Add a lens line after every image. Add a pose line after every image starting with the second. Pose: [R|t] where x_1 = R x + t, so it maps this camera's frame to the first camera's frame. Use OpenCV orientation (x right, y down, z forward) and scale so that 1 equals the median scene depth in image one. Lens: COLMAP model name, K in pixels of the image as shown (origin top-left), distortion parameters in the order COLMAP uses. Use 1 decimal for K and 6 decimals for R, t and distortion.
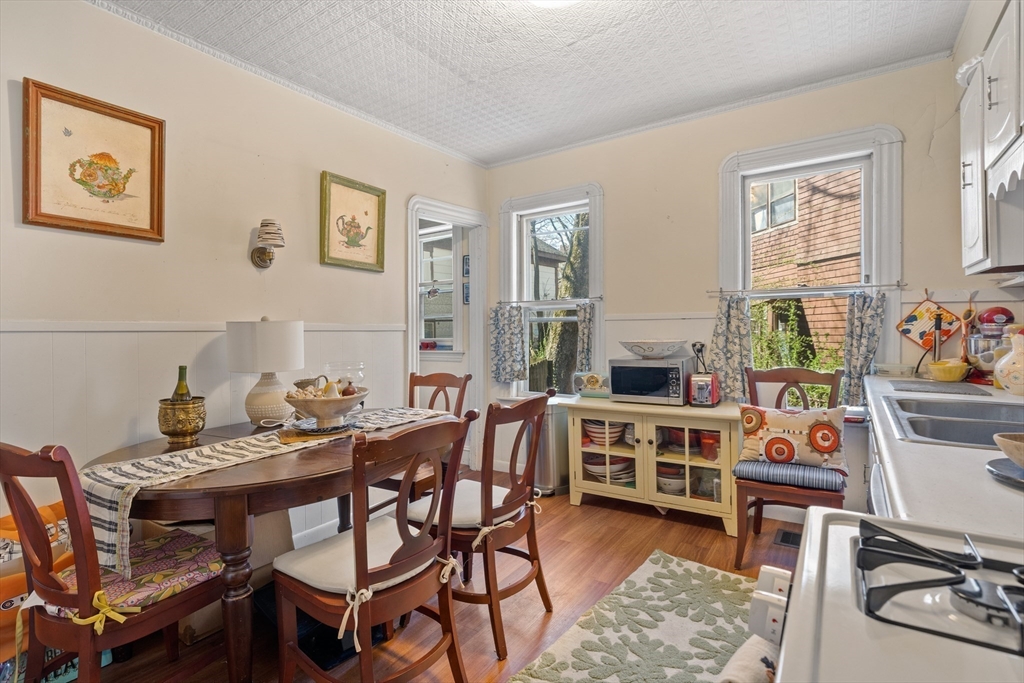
lens RADIAL K [[485.7, 0, 502.0], [0, 485.7, 340.6], [0, 0, 1]] dist [-0.009998, 0.001314]
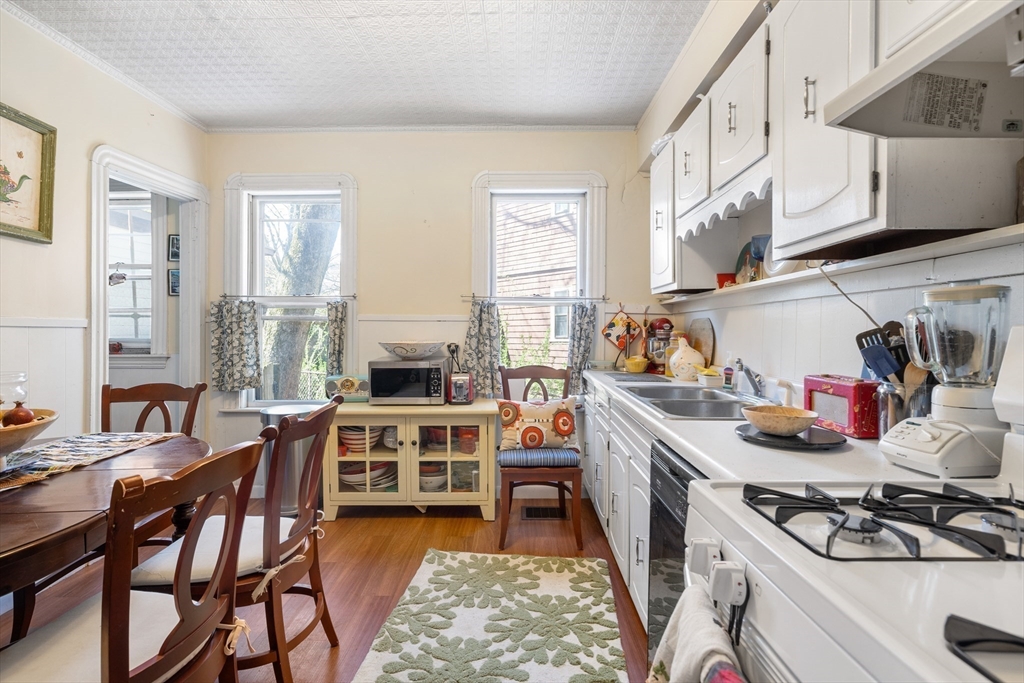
lens RADIAL K [[485.7, 0, 509.8], [0, 485.7, 342.0], [0, 0, 1]] dist [-0.009998, 0.001314]
pose [[0.832694, 0.001881, 0.553730, -0.087751], [-0.001622, 0.999998, -0.000957, 0.000984], [-0.553731, -0.000101, 0.832696, 0.057076]]
